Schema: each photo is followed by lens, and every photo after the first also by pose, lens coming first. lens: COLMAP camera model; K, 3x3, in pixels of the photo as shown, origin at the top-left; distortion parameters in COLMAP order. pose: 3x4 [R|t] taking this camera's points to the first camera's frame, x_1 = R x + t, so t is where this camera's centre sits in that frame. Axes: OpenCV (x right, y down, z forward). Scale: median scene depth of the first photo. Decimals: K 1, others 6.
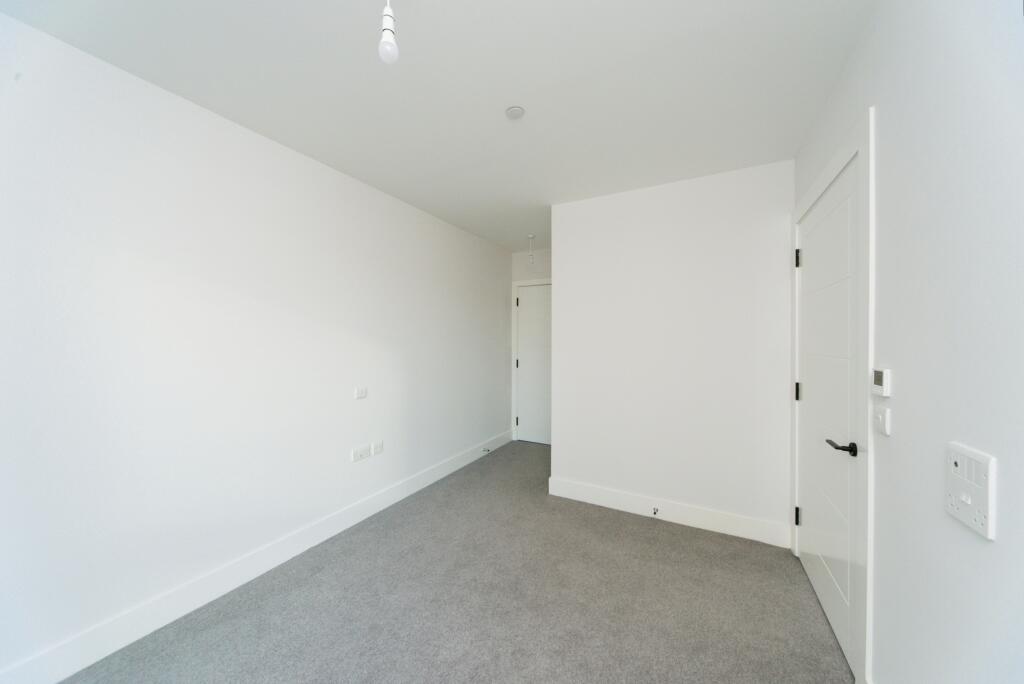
lens RADIAL K [[345.3, 0, 512.0], [0, 345.3, 342.0], [0, 0, 1]] dist [0.000785, 0.000008]
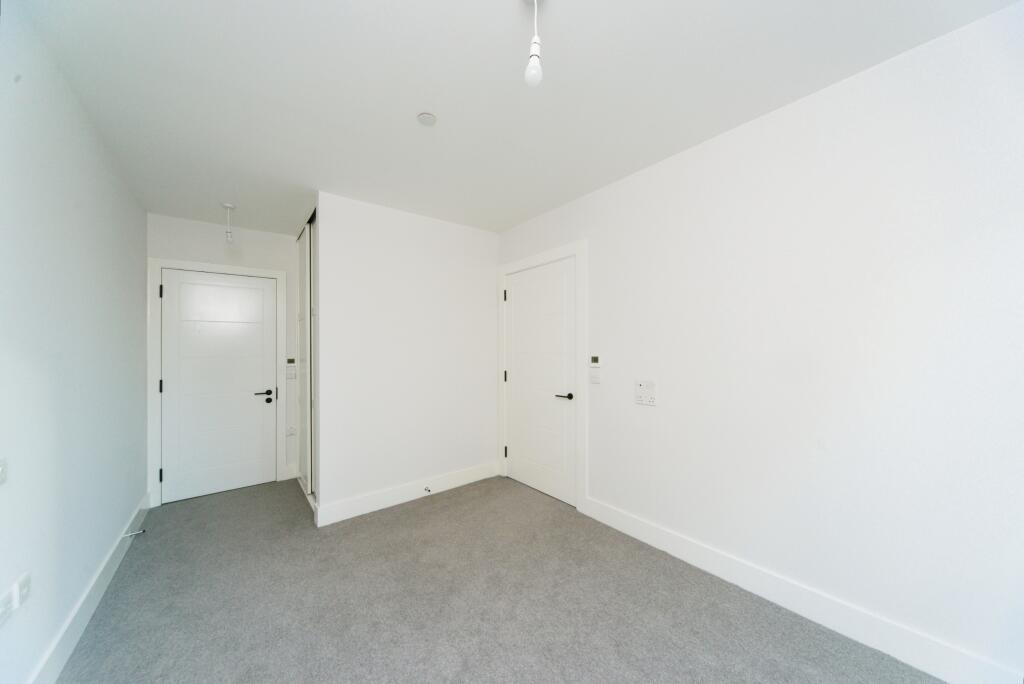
lens RADIAL K [[345.0, 0, 510.8], [0, 345.0, 346.0], [0, 0, 1]] dist [0.000394, 0.000044]
pose [[0.397400, 0.004274, 0.917636, -0.586685], [0.014942, 0.999826, -0.011128, 0.011461], [-0.917524, 0.018133, 0.397267, 0.263934]]
